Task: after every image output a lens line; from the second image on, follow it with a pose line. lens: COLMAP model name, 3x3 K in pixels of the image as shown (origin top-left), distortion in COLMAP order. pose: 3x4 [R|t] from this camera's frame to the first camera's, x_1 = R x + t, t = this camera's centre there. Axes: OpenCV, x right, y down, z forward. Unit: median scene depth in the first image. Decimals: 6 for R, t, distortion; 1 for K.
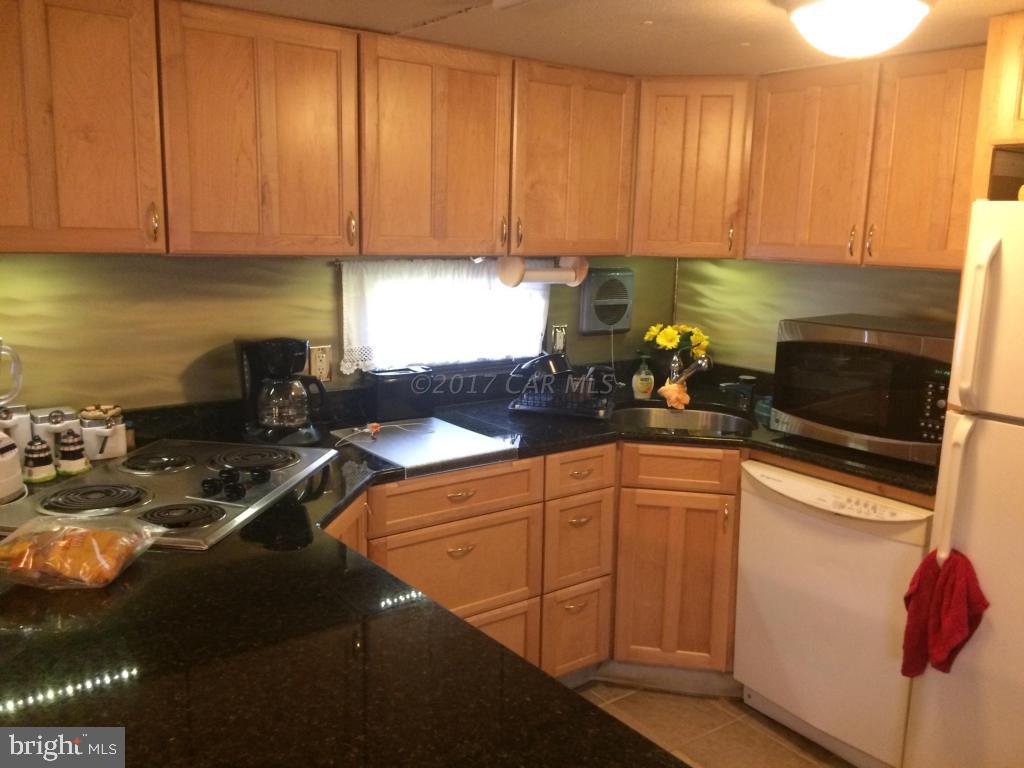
lens RADIAL K [[907.9, 0, 512.0], [0, 907.9, 384.0], [0, 0, 1]] dist [0.088204, -0.002709]
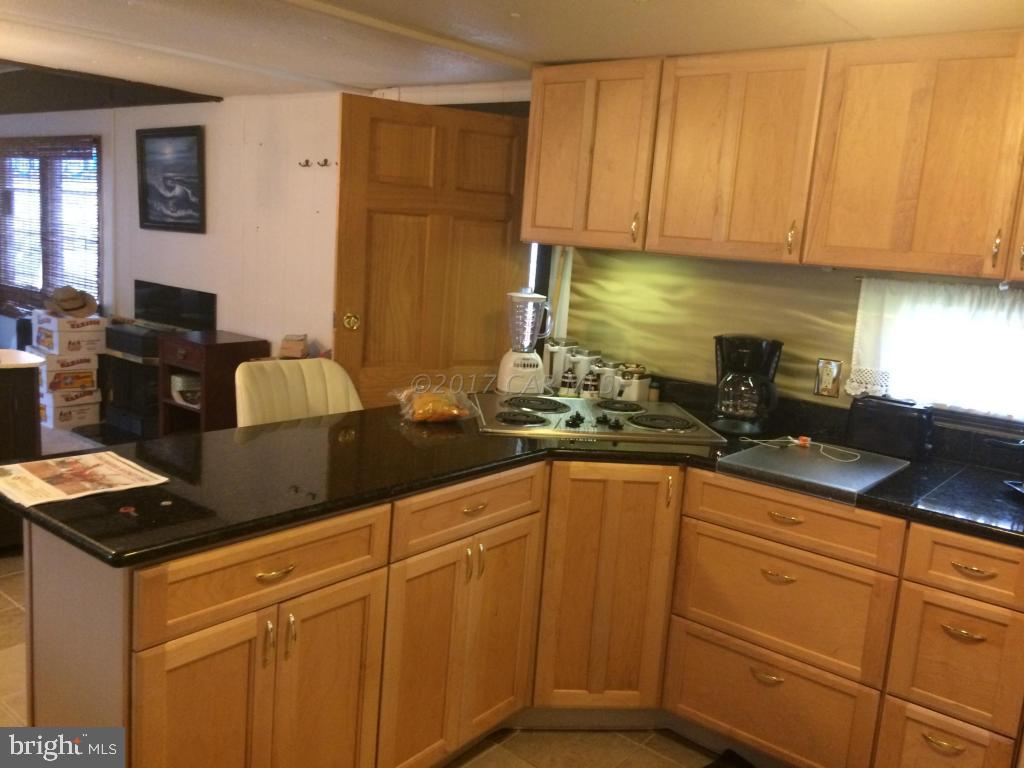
lens RADIAL K [[907.9, 0, 512.0], [0, 907.9, 384.0], [0, 0, 1]] dist [0.088204, -0.002709]
pose [[0.247143, 0.164598, -0.954897, 0.751393], [-0.232225, 0.966809, 0.106548, -0.047201], [0.940740, 0.195418, 0.277164, 0.440706]]
